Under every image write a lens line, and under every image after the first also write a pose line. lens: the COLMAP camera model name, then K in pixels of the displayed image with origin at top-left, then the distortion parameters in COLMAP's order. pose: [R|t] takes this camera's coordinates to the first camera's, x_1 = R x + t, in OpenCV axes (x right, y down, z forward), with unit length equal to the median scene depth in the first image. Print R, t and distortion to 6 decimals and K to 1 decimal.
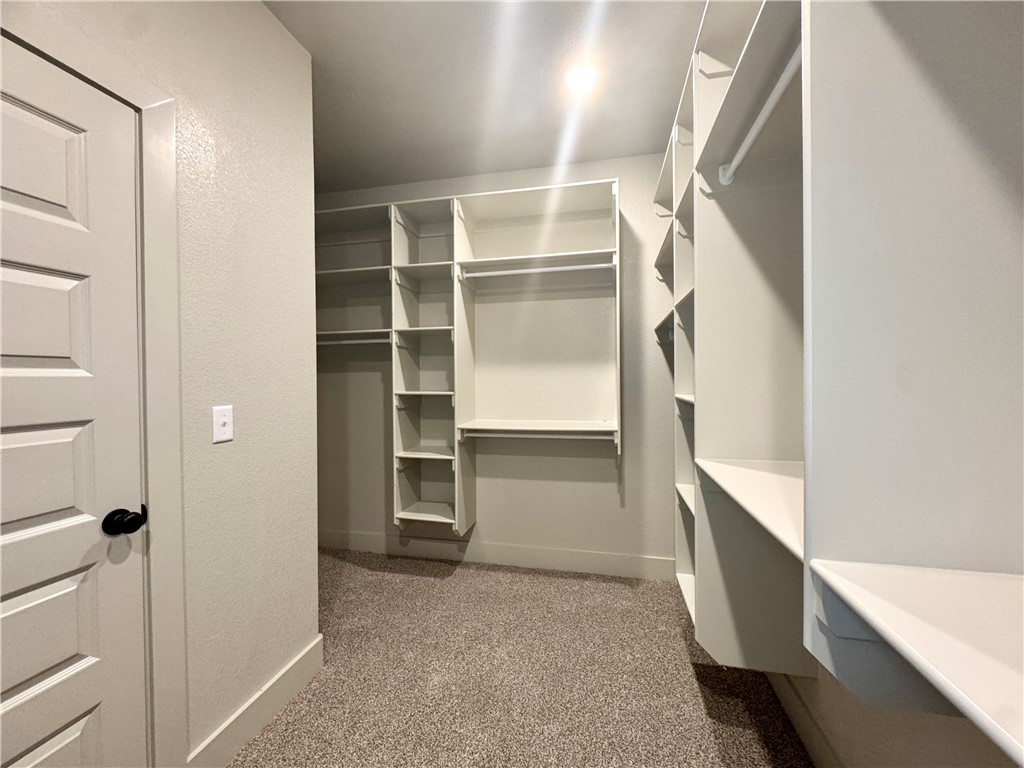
lens RADIAL K [[412.1, 0, 515.2], [0, 412.1, 377.7], [0, 0, 1]] dist [-0.002071, -0.000880]
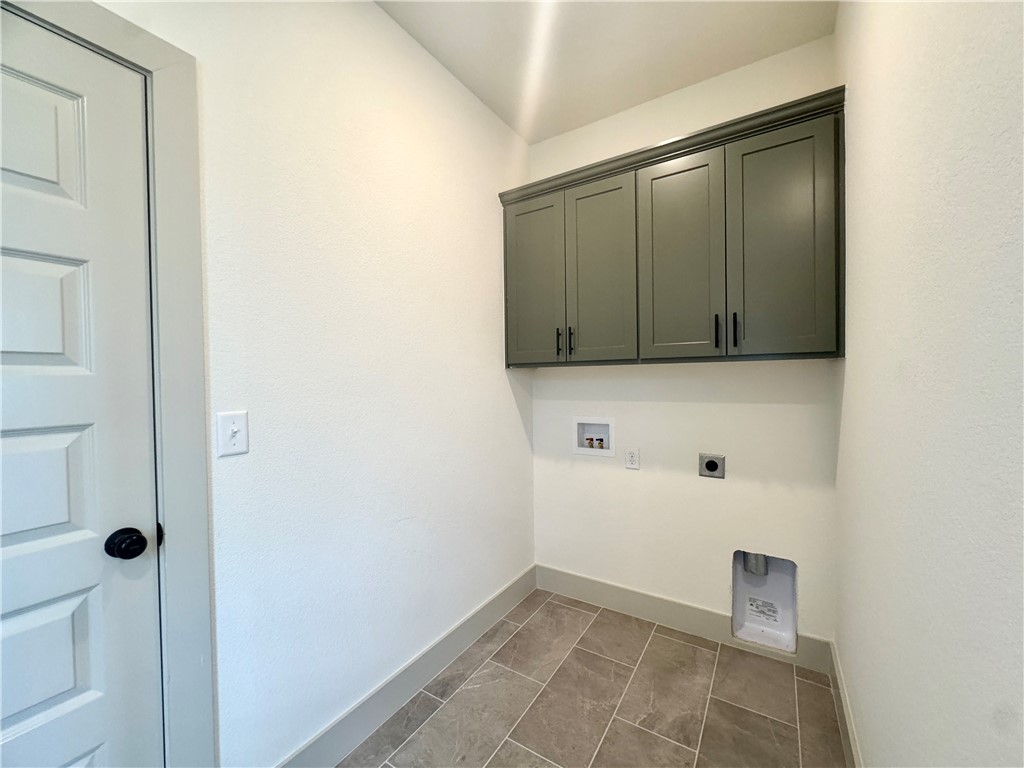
lens RADIAL K [[412.1, 0, 502.8], [0, 412.1, 378.0], [0, 0, 1]] dist [-0.002071, -0.000880]
pose [[0.934842, 0.001225, -0.355063, 0.112375], [0.000601, 0.999987, 0.005031, -0.000295], [0.355064, -0.004917, 0.934829, 0.504525]]
